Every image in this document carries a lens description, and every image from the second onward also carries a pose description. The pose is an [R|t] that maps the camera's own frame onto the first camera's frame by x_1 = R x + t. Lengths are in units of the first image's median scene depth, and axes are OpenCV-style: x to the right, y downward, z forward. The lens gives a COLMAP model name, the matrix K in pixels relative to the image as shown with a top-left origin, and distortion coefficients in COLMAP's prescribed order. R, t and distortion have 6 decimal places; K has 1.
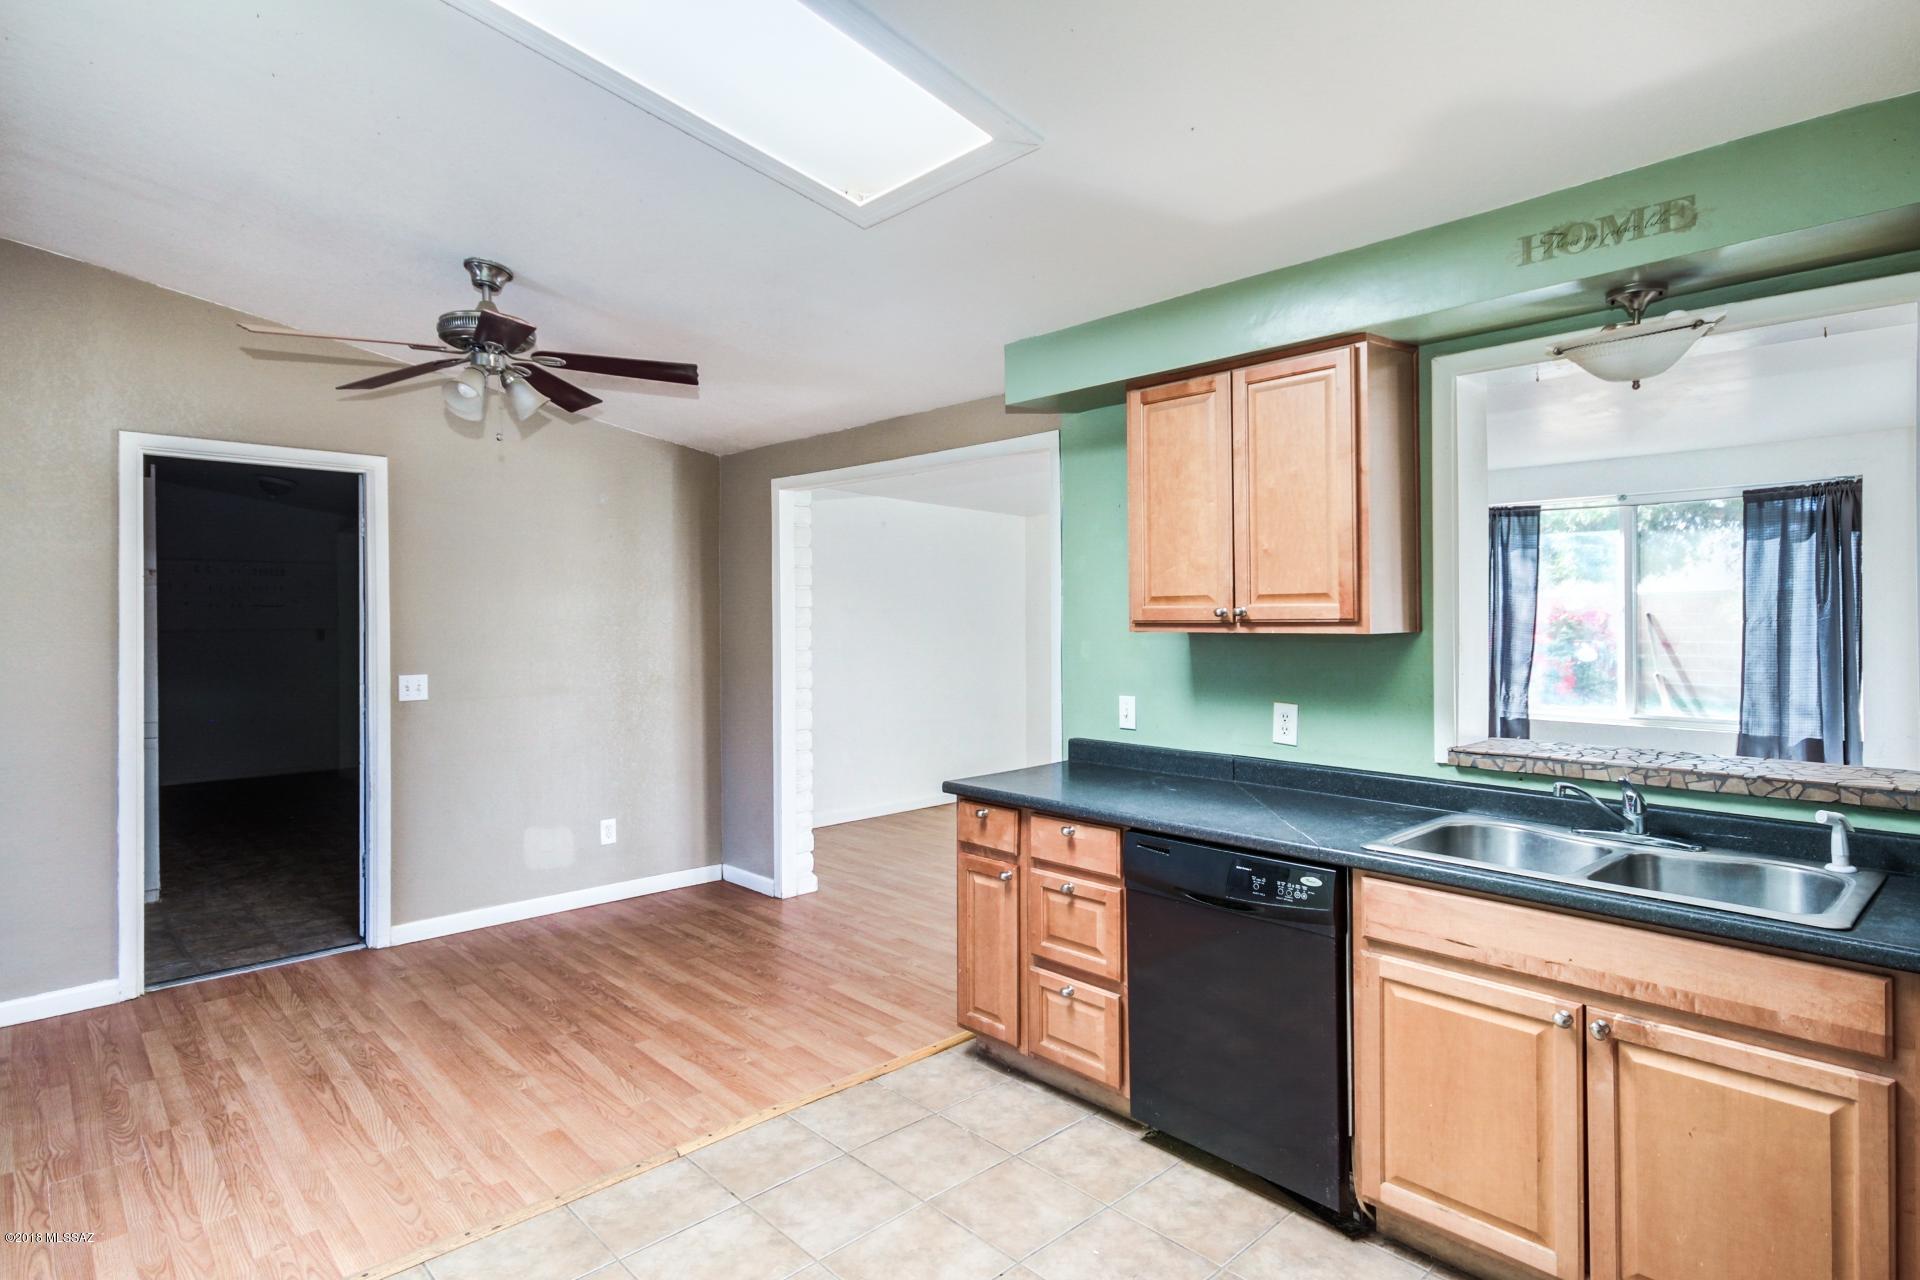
lens RADIAL K [[1009.0, 0, 957.2], [0, 1009.0, 630.3], [0, 0, 1]] dist [0.019102, 0.000078]
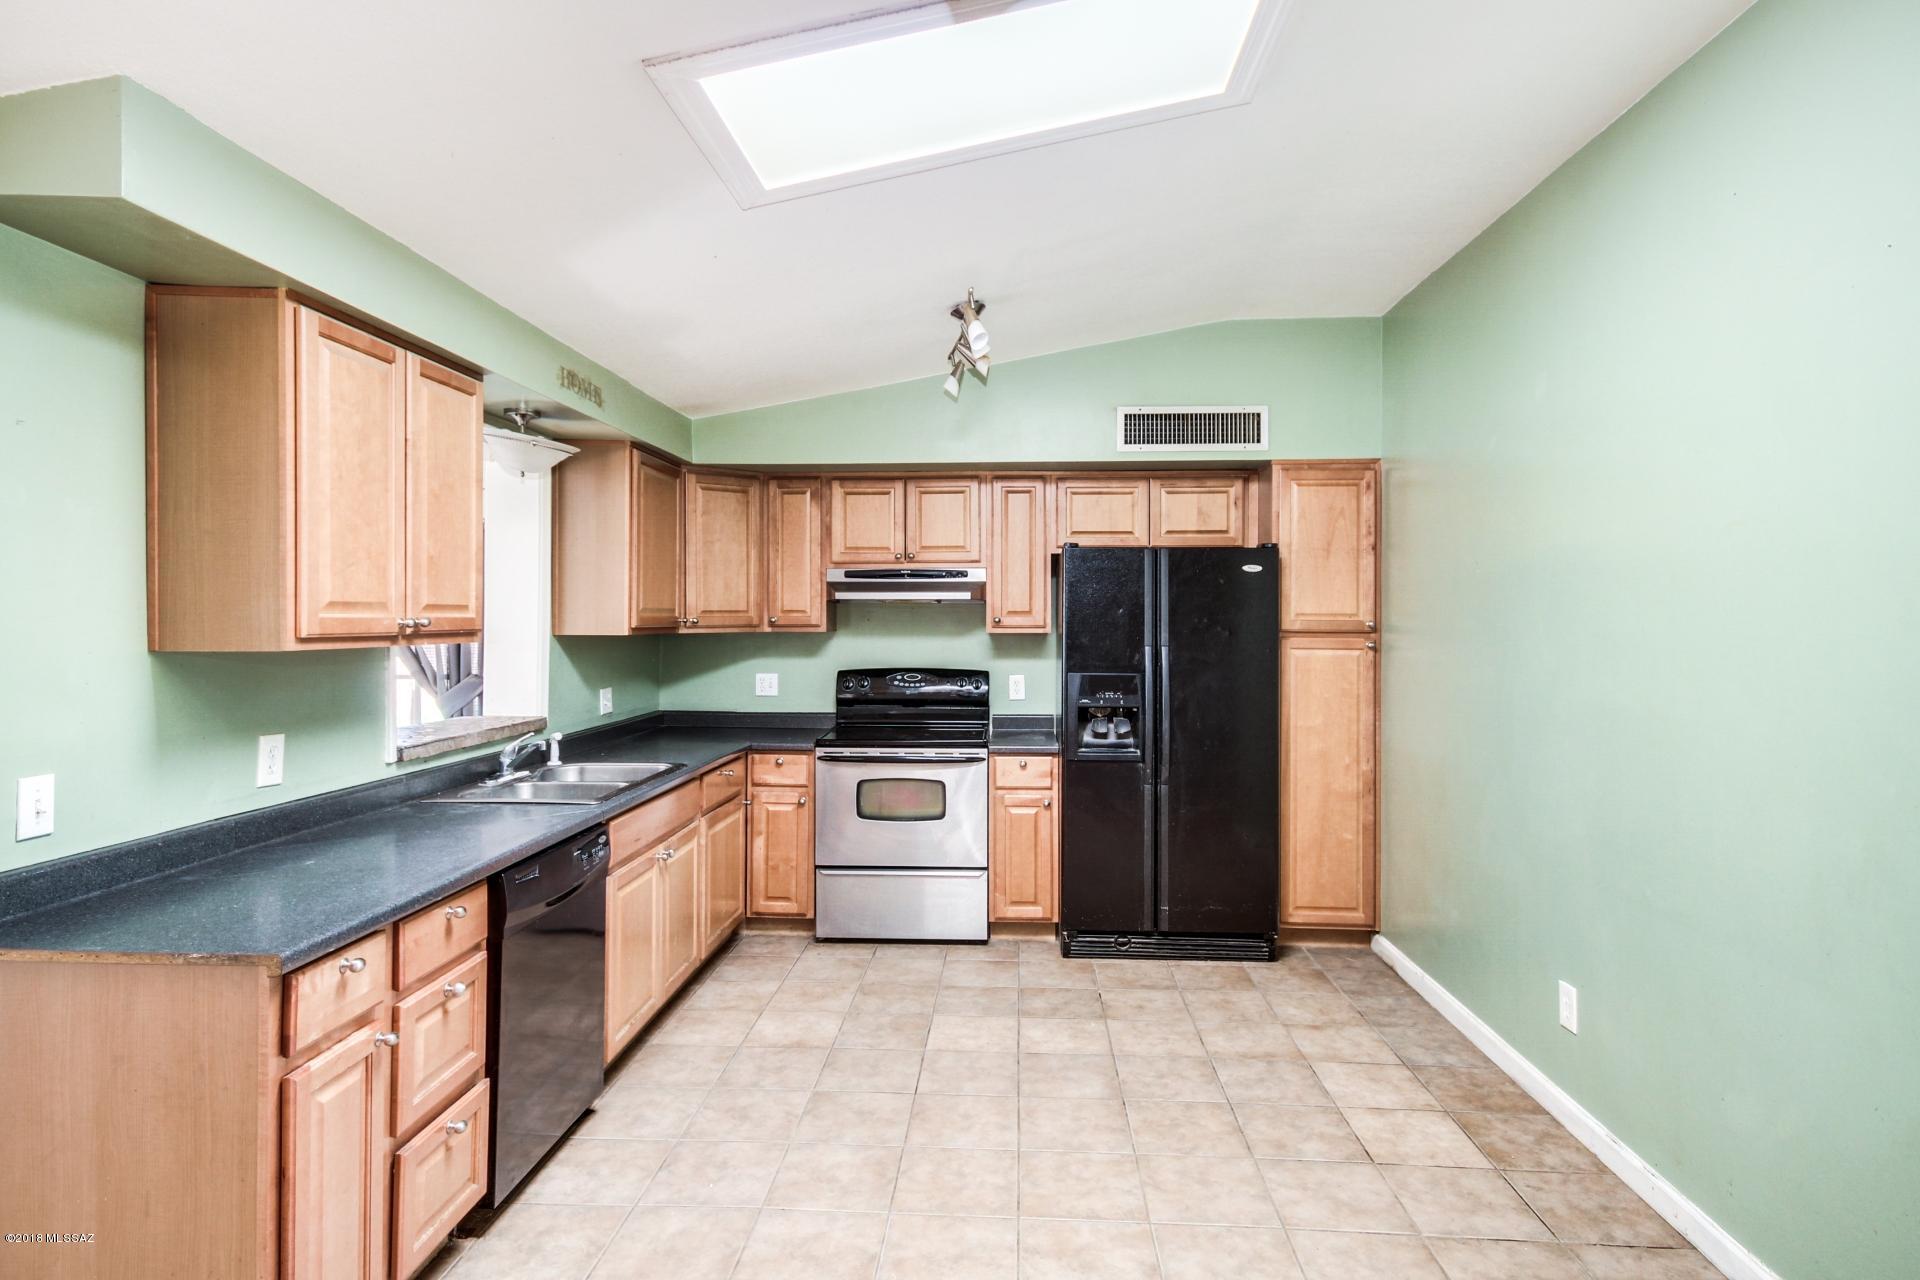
lens RADIAL K [[1047.6, 0, 964.4], [0, 1047.6, 620.5], [0, 0, 1]] dist [-0.030593, 0.000202]
pose [[-0.699819, 0.005380, 0.714300, -0.783983], [0.015032, 0.999861, 0.007197, -0.020628], [-0.714162, 0.015774, -0.699803, 1.404736]]
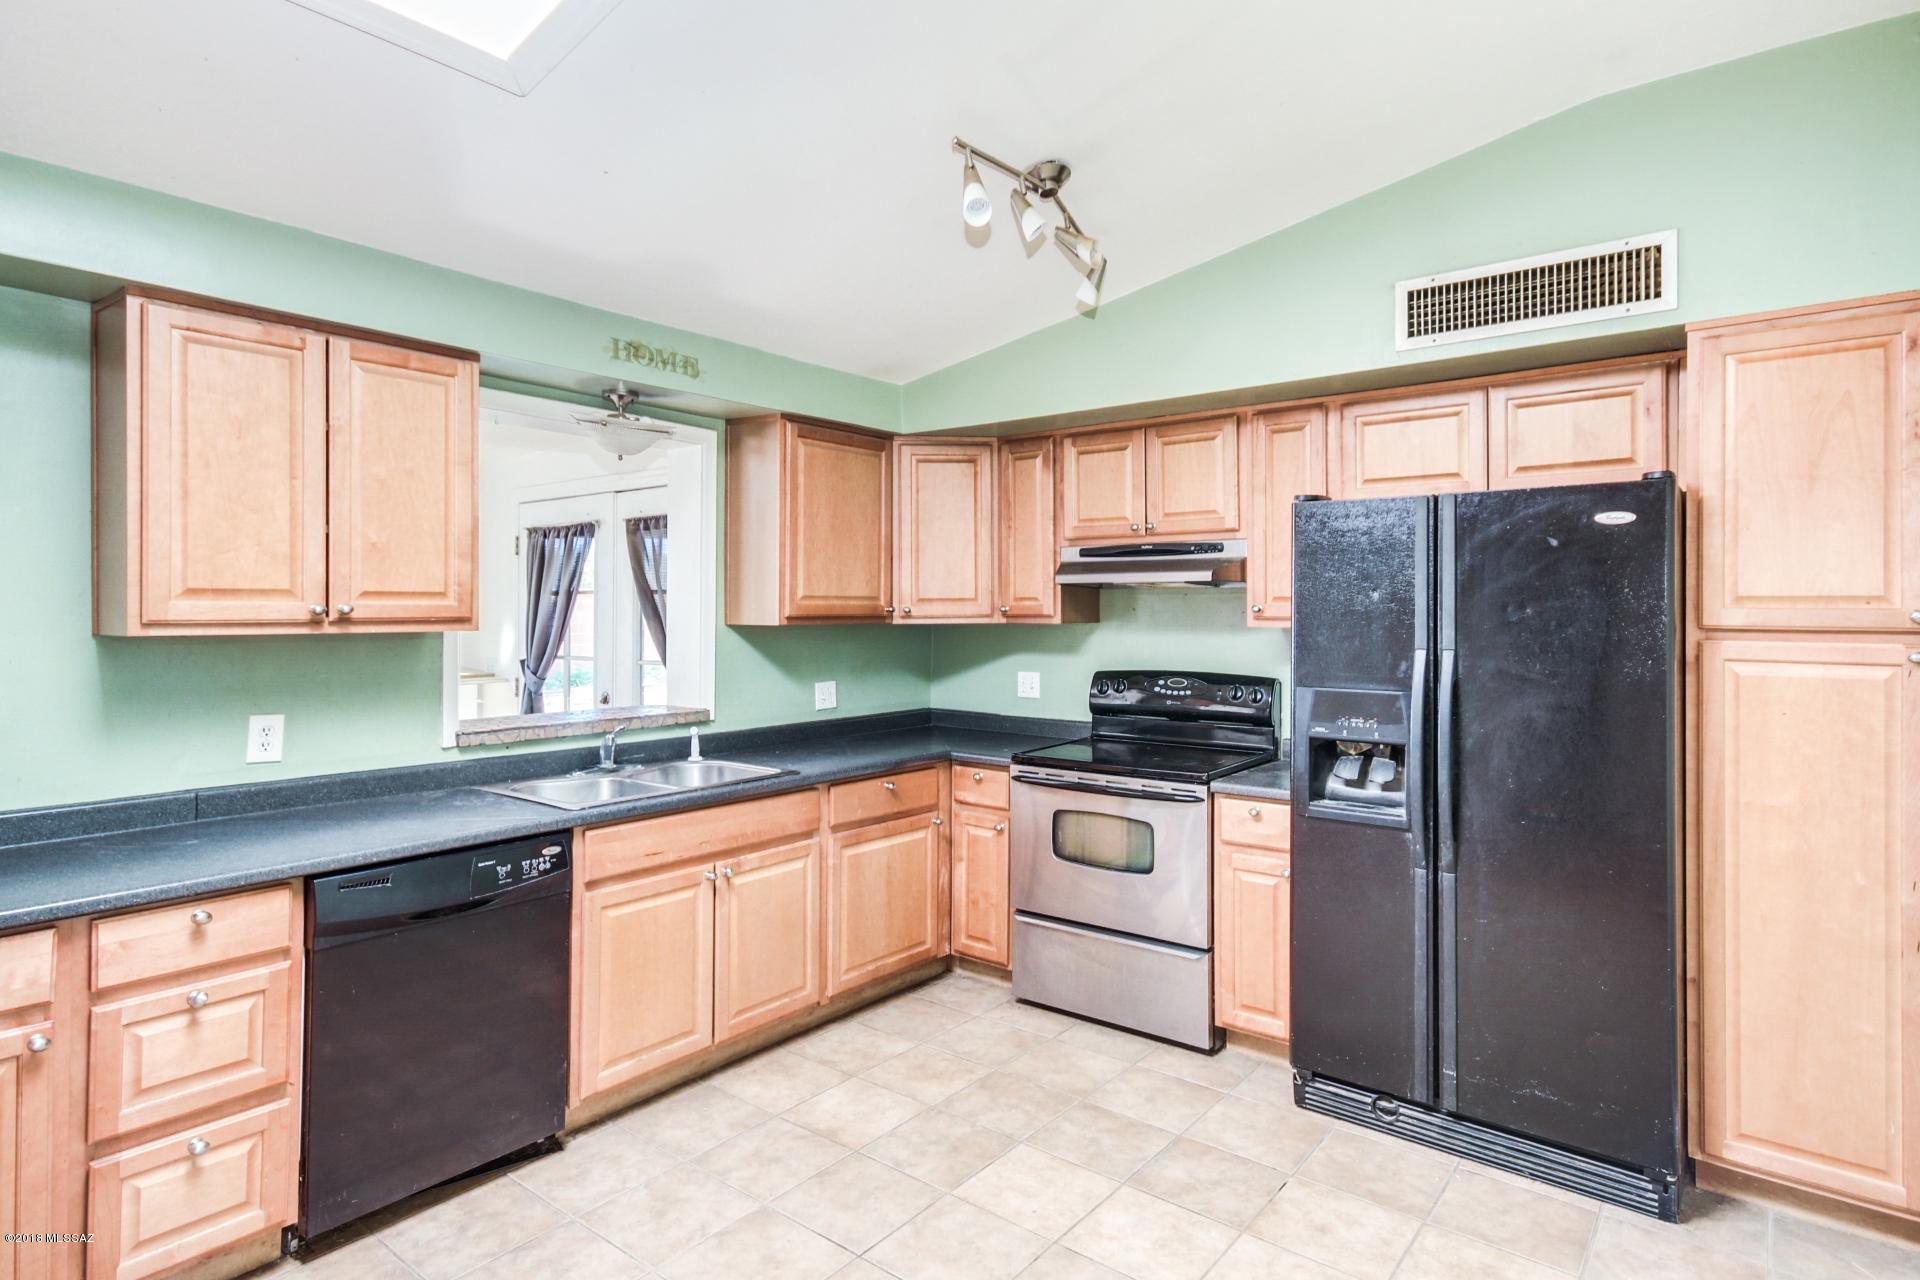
lens RADIAL K [[1037.8, 0, 952.2], [0, 1037.8, 608.6], [0, 0, 1]] dist [-0.011781, 0.011079]
pose [[-0.143756, 0.009017, 0.989572, -0.761552], [0.014927, 0.999864, -0.006942, -0.004636], [-0.989501, 0.013774, -0.143871, 0.646002]]
